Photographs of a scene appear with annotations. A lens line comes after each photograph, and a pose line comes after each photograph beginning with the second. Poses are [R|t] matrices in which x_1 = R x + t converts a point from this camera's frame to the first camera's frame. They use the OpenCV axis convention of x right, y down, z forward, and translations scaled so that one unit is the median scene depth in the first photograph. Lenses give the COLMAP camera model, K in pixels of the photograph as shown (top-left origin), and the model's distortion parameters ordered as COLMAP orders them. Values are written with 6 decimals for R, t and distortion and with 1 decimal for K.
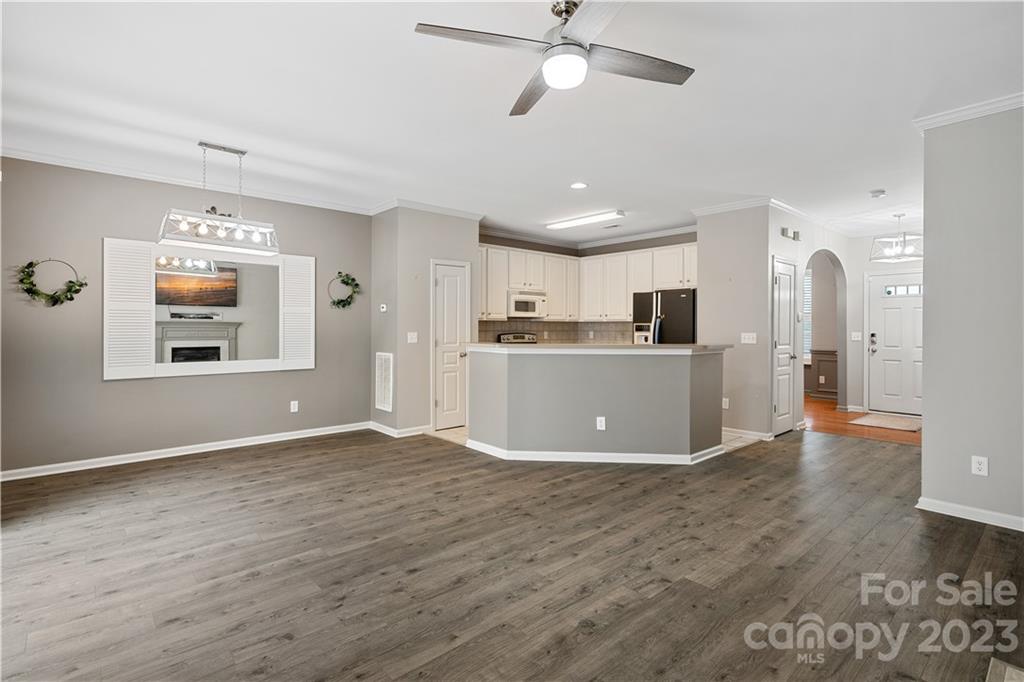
lens RADIAL K [[493.1, 0, 509.1], [0, 493.1, 323.4], [0, 0, 1]] dist [0.000059, 0.000618]
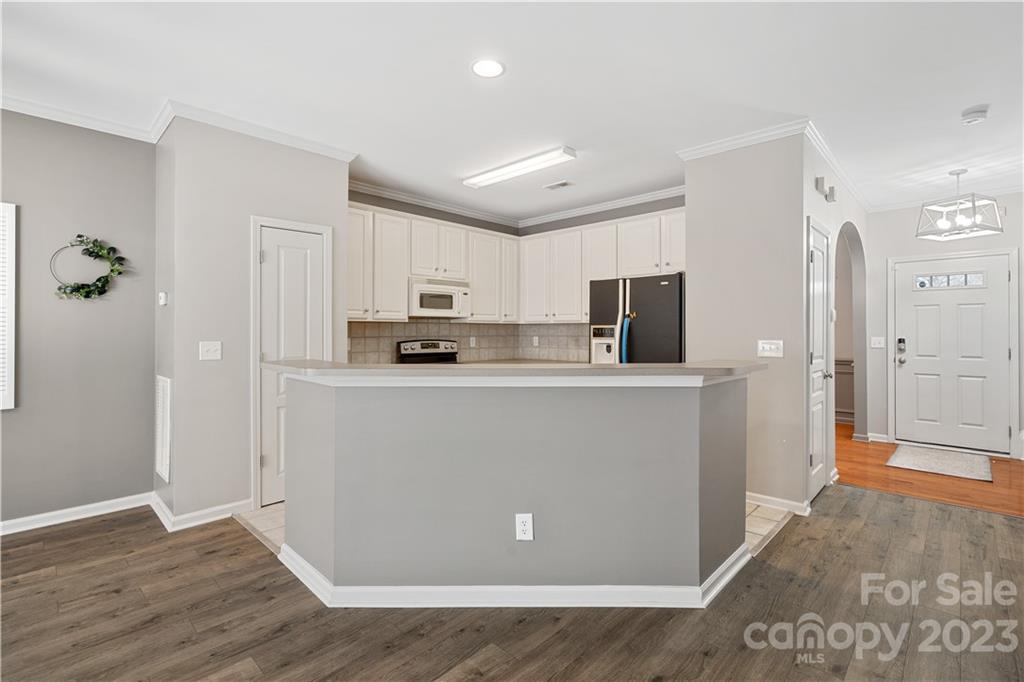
lens RADIAL K [[471.6, 0, 515.1], [0, 471.6, 323.6], [0, 0, 1]] dist [0.002861, 0.000705]
pose [[0.996467, -0.001016, 0.083975, 0.113125], [0.001582, 0.999976, -0.006673, 0.001739], [-0.083967, 0.006782, 0.996445, 0.433864]]
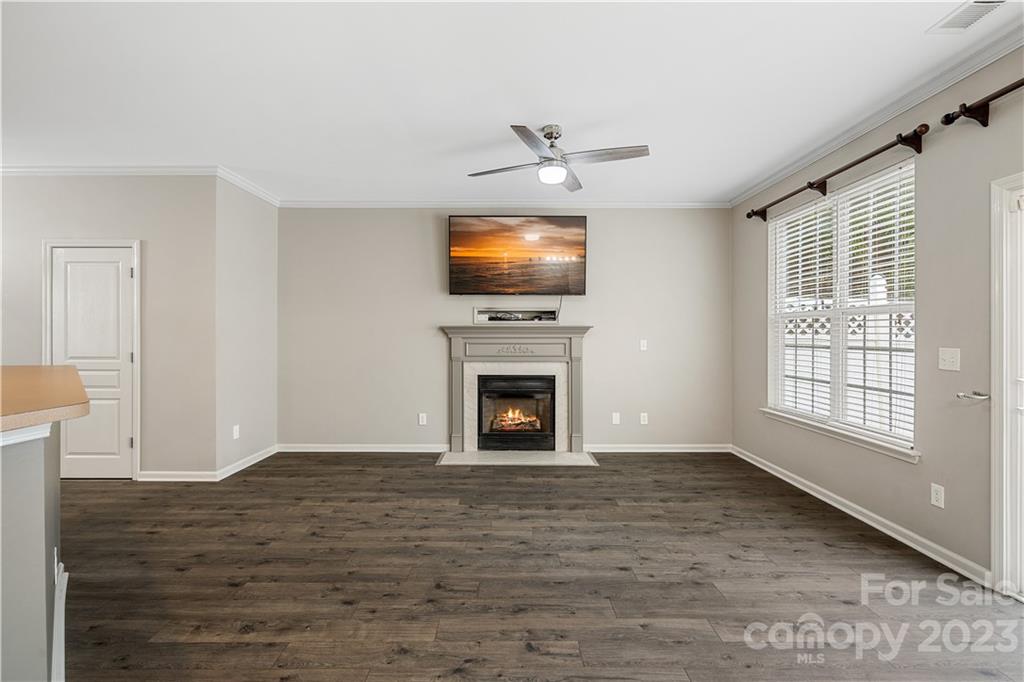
lens RADIAL K [[471.6, 0, 508.5], [0, 471.6, 339.6], [0, 0, 1]] dist [0.002861, 0.000705]
pose [[-0.754492, -0.008894, 0.656249, -0.299430], [-0.008282, 0.999958, 0.004031, 0.005788], [-0.656257, -0.002394, -0.754534, 0.865242]]
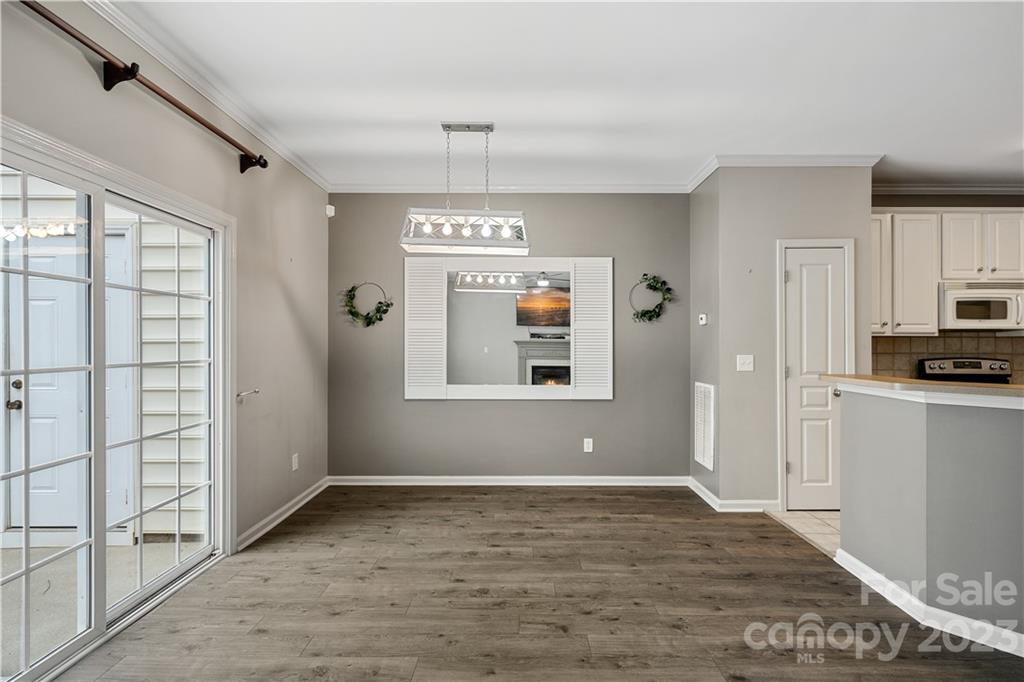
lens RADIAL K [[493.1, 0, 520.9], [0, 493.1, 341.4], [0, 0, 1]] dist [0.000059, 0.000618]
pose [[0.748017, -0.005719, -0.663655, 0.017231], [0.003731, 0.999983, -0.004412, 0.001829], [0.663669, 0.000824, 0.748026, 0.317474]]
